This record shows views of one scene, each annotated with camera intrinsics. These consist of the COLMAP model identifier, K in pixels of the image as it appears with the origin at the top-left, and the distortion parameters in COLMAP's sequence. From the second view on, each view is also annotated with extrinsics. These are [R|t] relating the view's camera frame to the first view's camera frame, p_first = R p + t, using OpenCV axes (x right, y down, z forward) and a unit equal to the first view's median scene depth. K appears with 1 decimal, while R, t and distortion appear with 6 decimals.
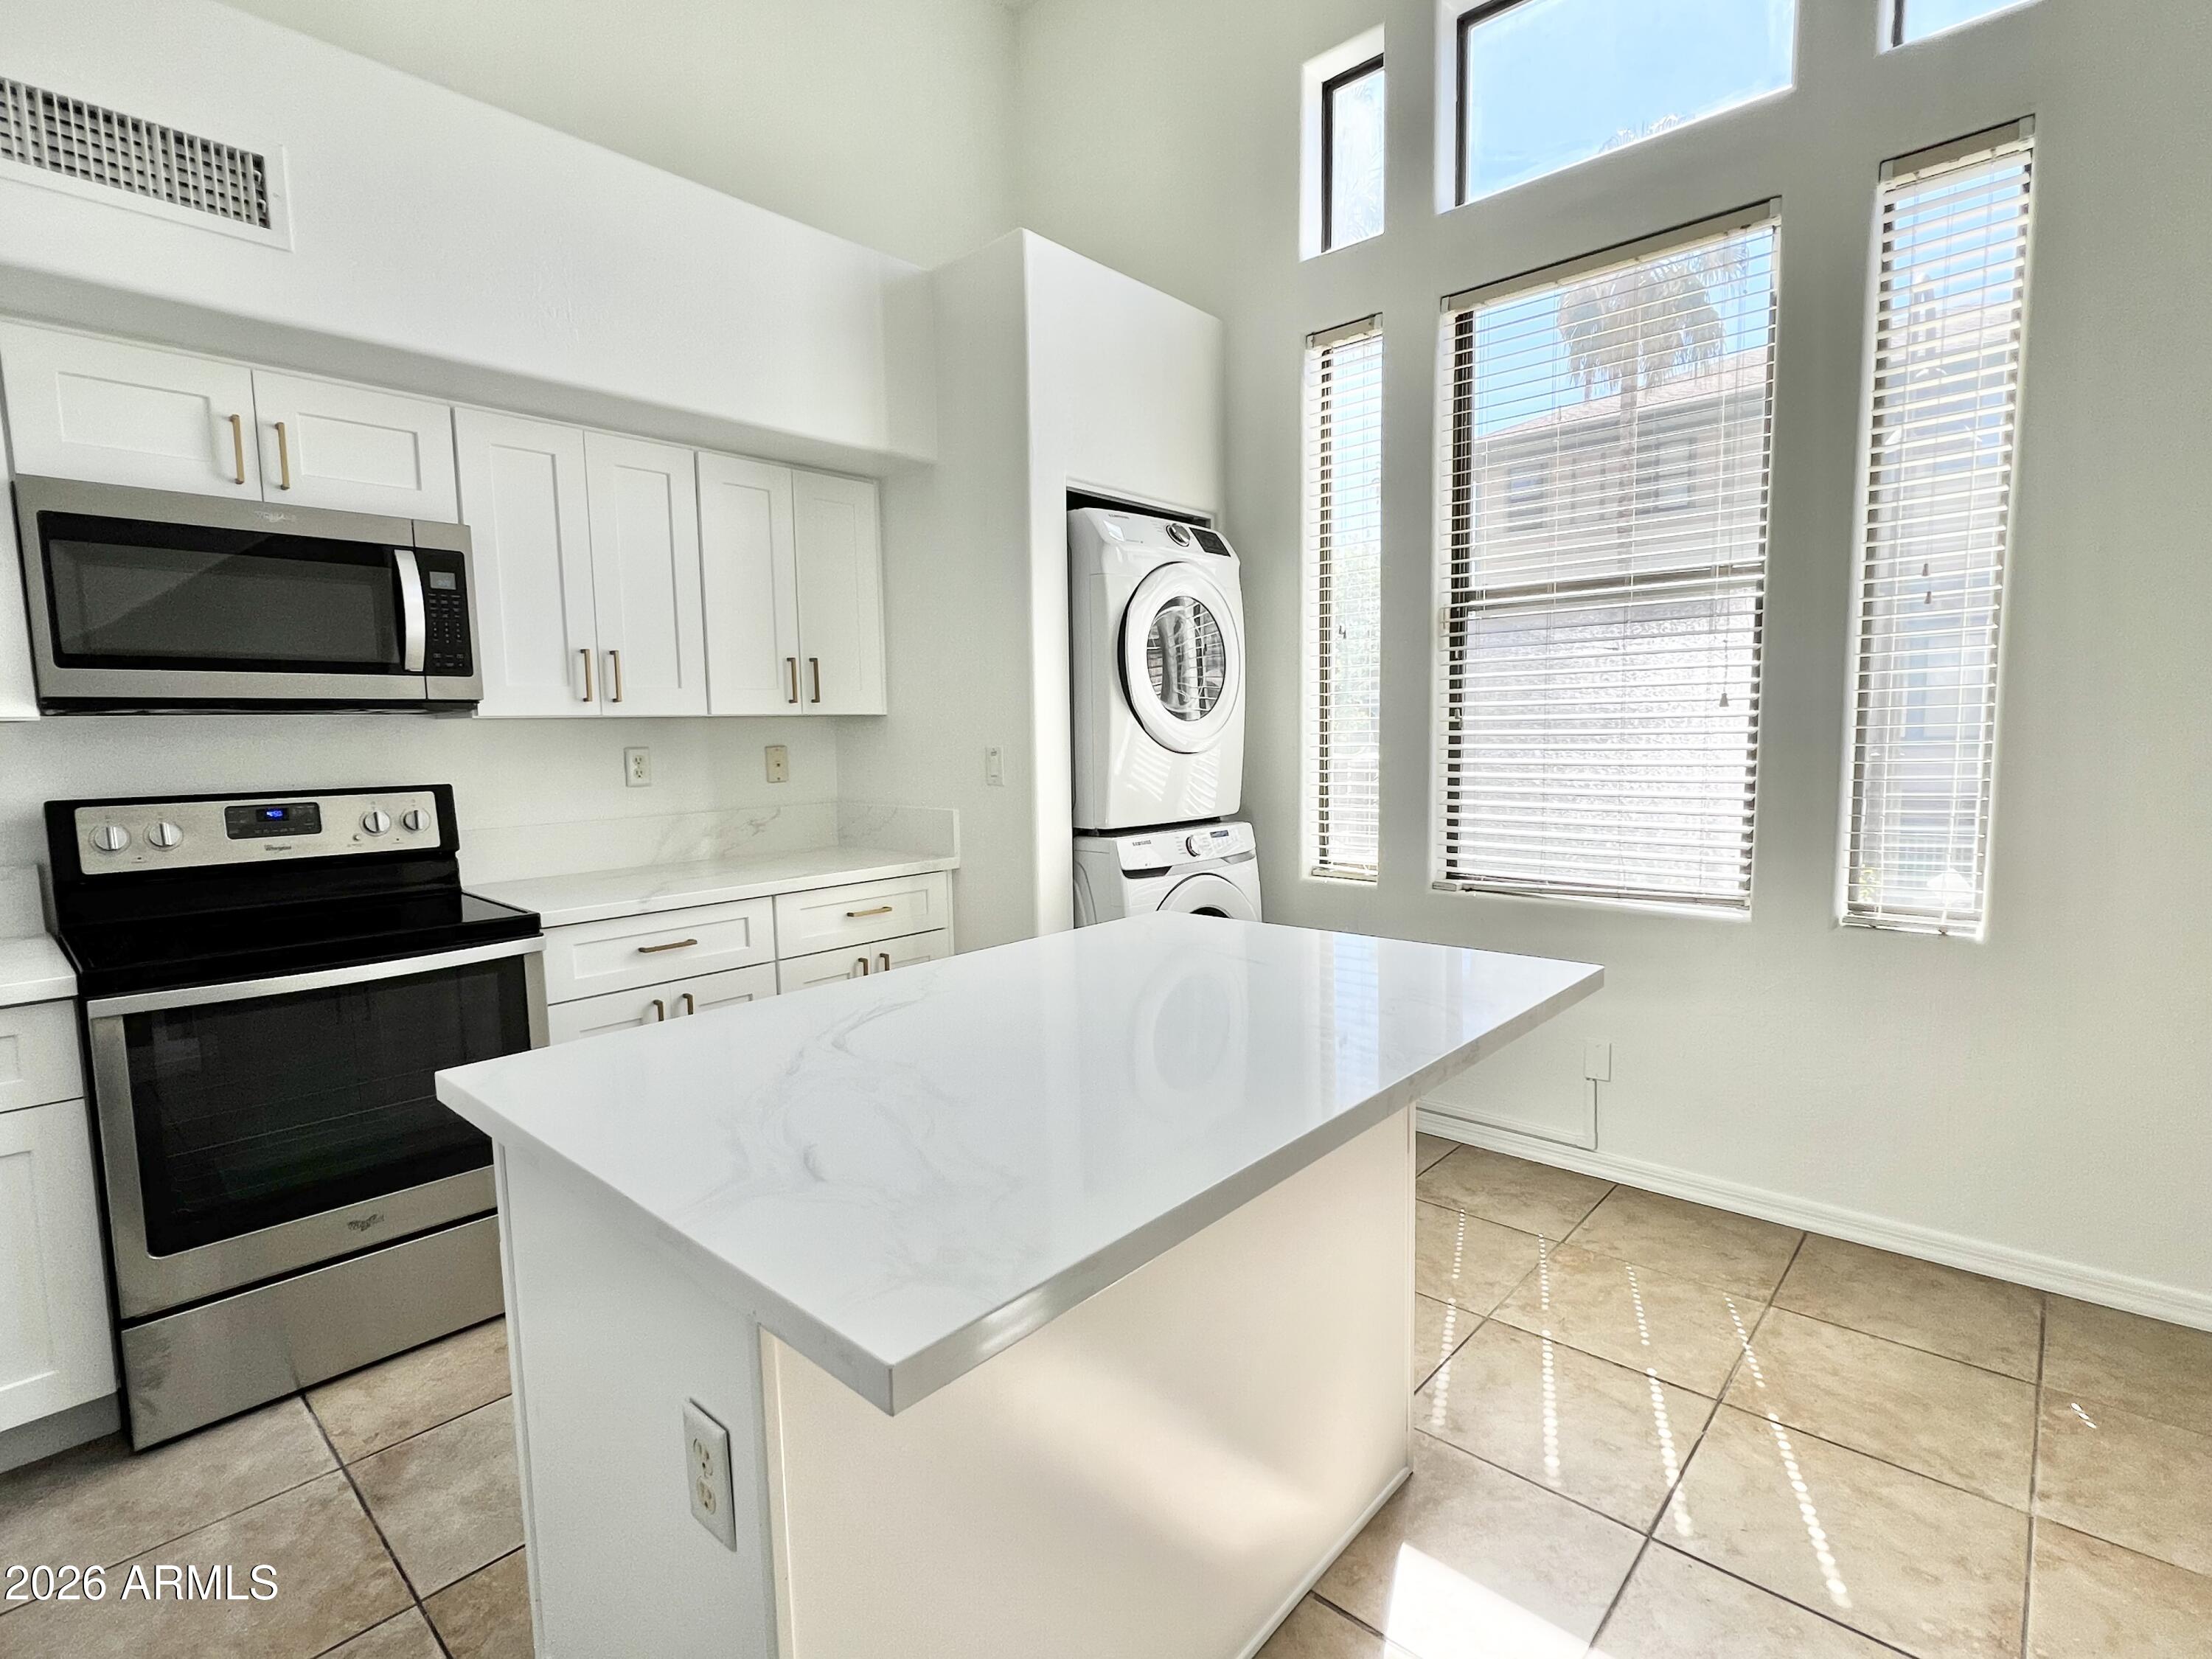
lens RADIAL K [[1057.3, 0, 1102.3], [0, 1057.3, 833.0], [0, 0, 1]] dist [-0.011111, 0.003396]
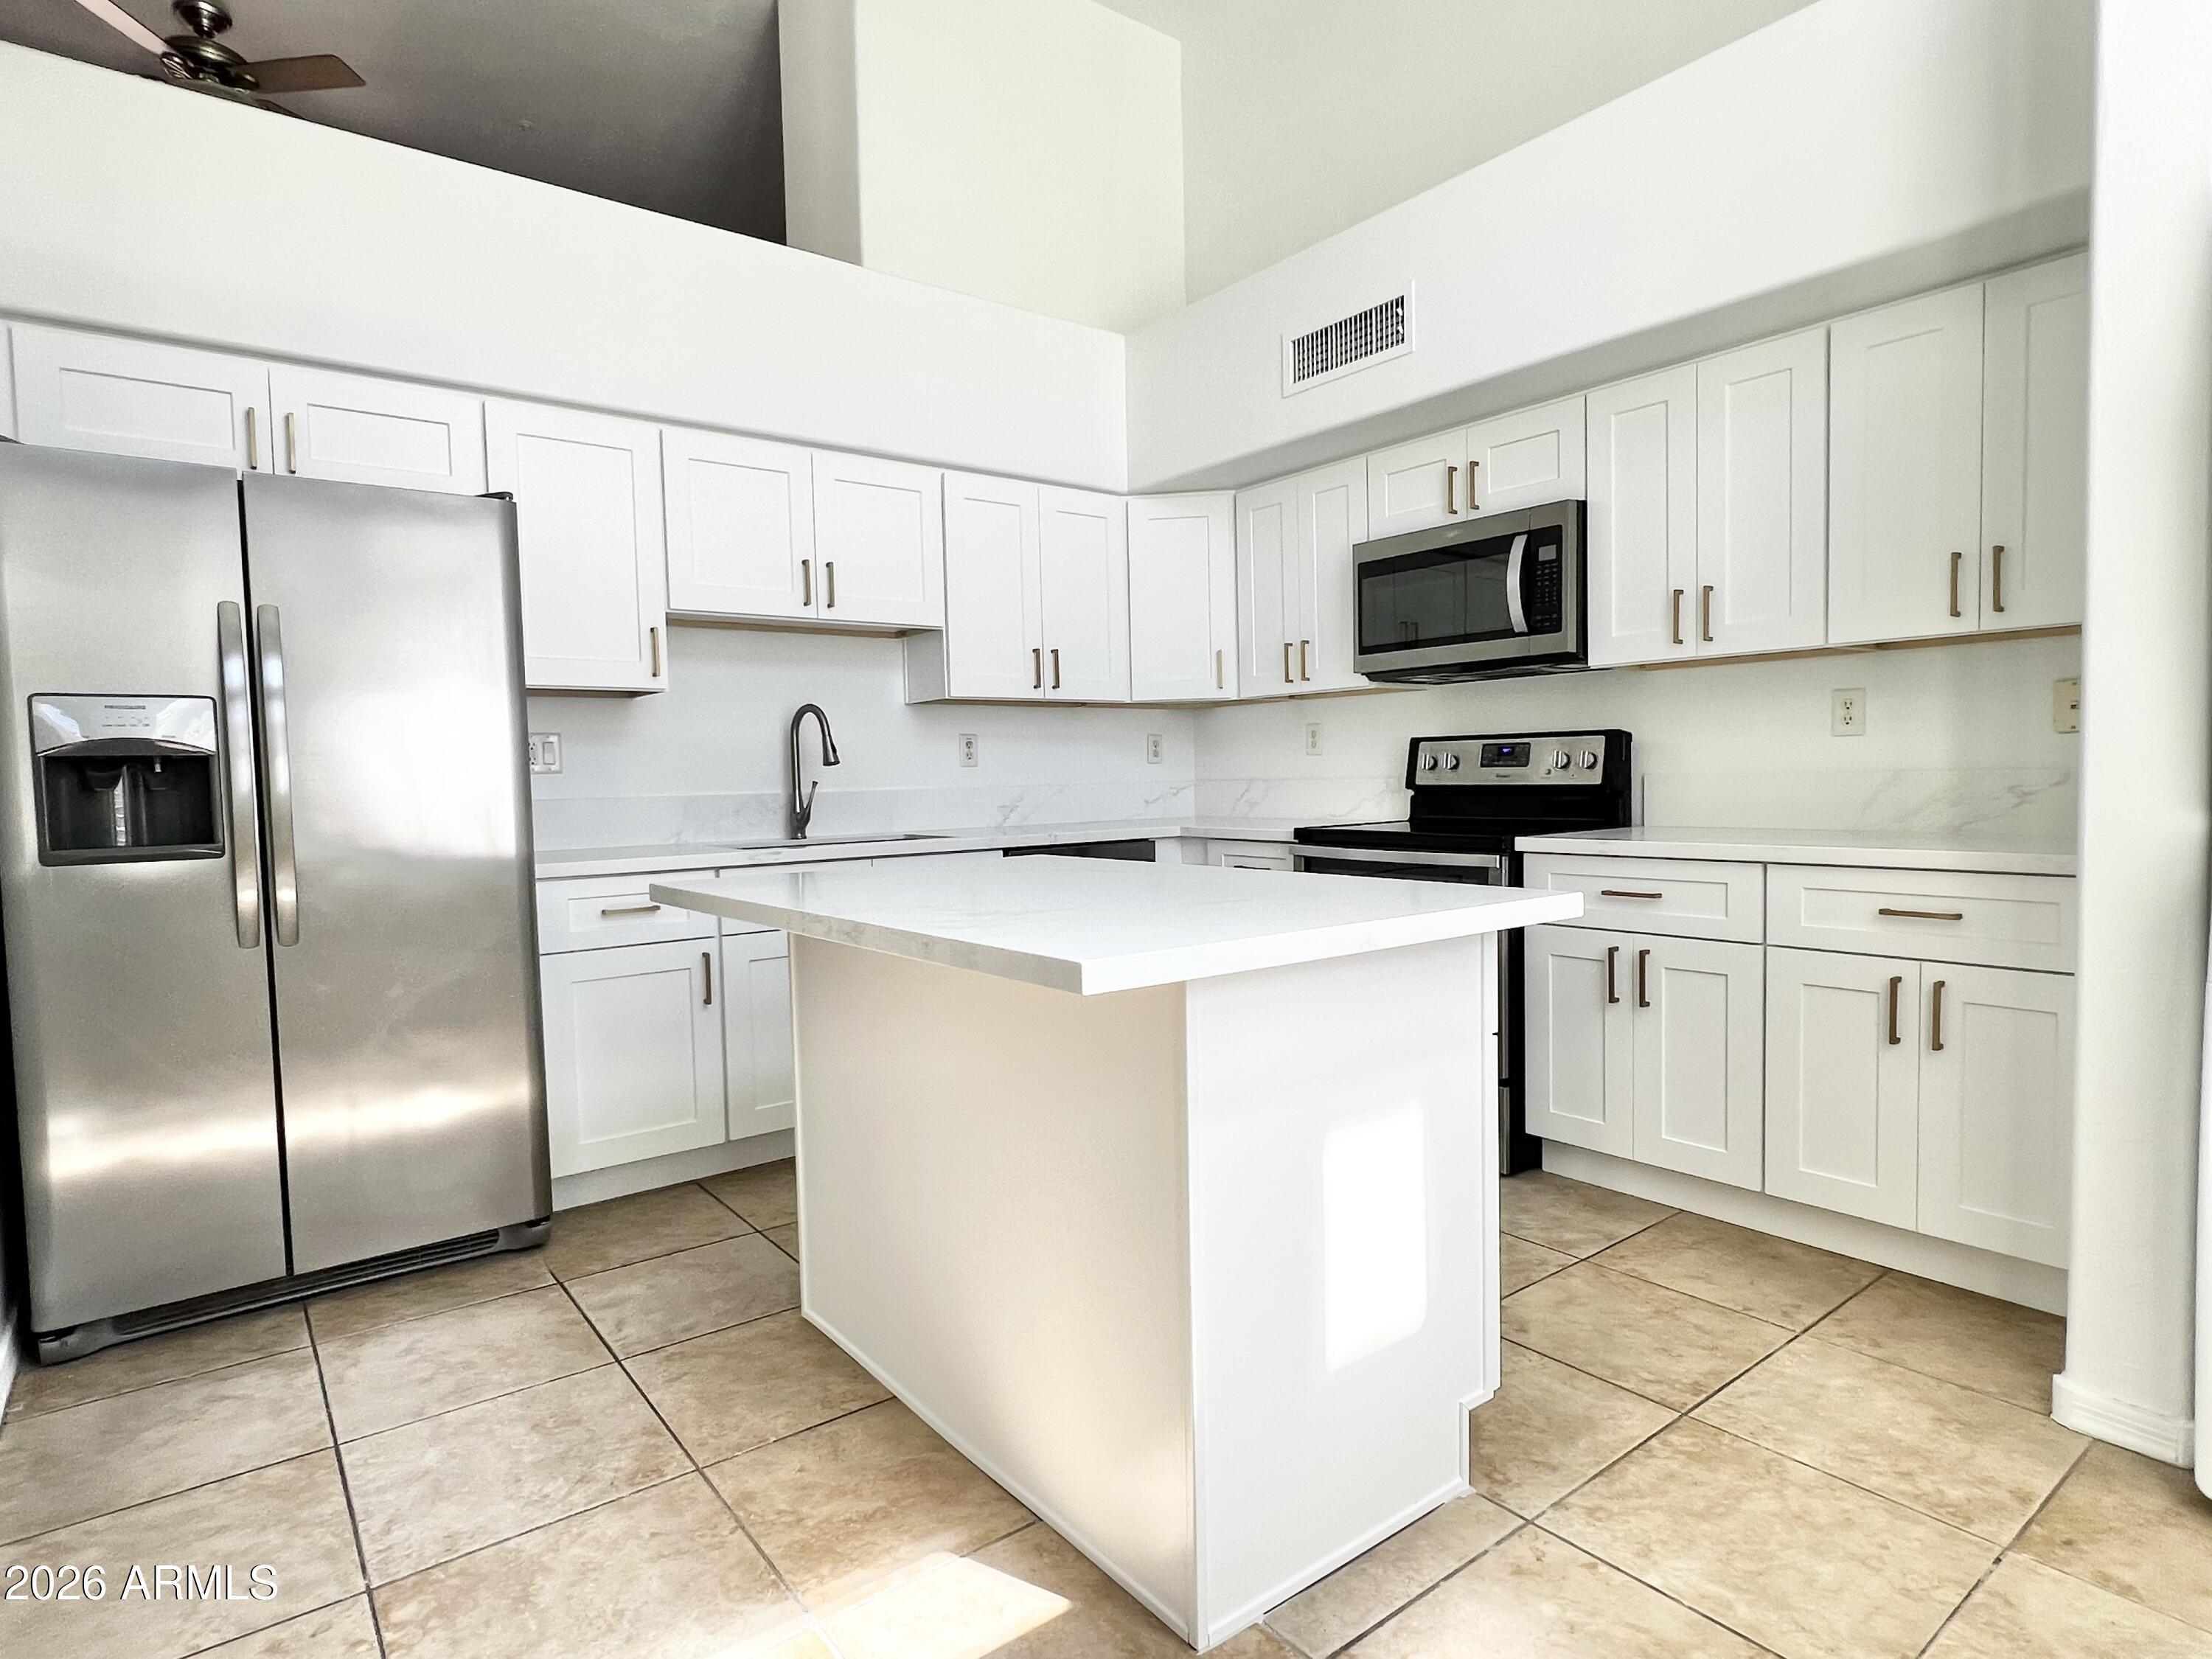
lens RADIAL K [[1180.3, 0, 1113.2], [0, 1180.3, 837.1], [0, 0, 1]] dist [-0.005827, 0.003190]
pose [[-0.168499, 0.077572, -0.982645, 0.732444], [-0.071480, 0.993312, 0.090672, -0.008476], [0.983107, 0.085518, -0.161827, 0.718869]]
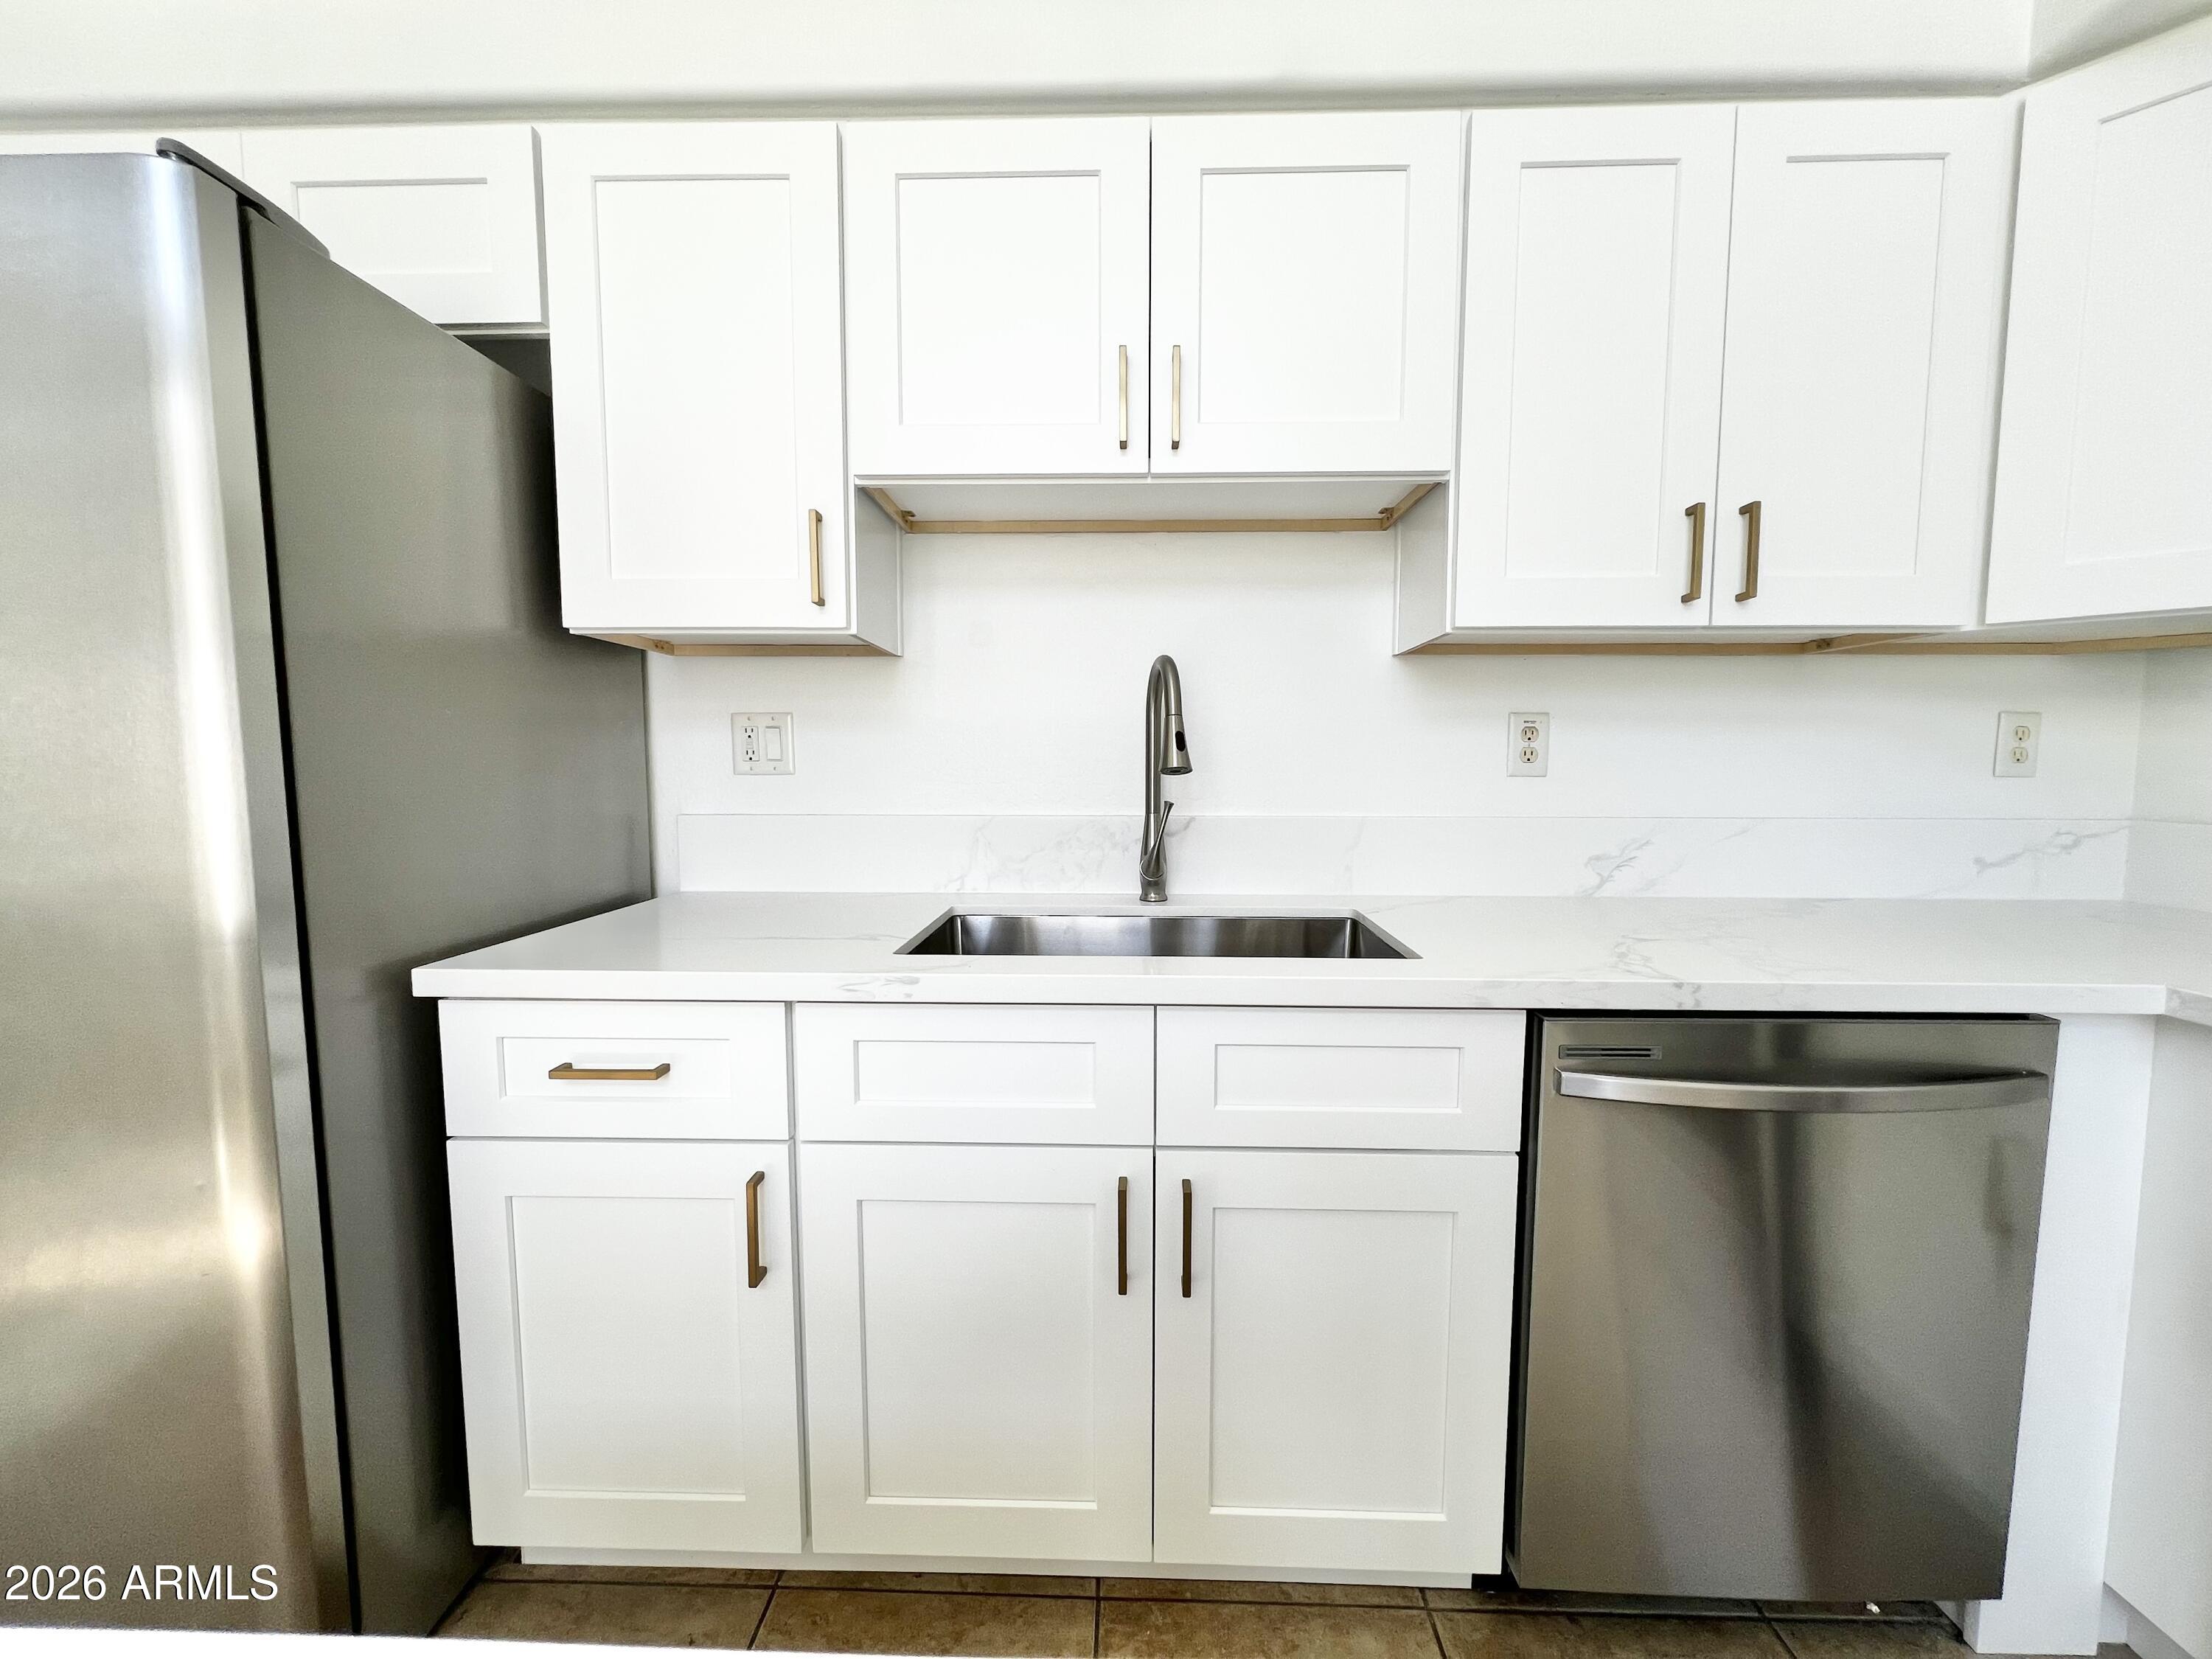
lens RADIAL K [[888.9, 0, 1106.9], [0, 888.9, 828.4], [0, 0, 1]] dist [-0.002567, 0.000332]
pose [[-0.758426, 0.072171, -0.647751, -0.232477], [-0.050933, 0.984248, 0.169299, 0.002202], [0.649766, 0.161393, -0.742803, 0.525328]]
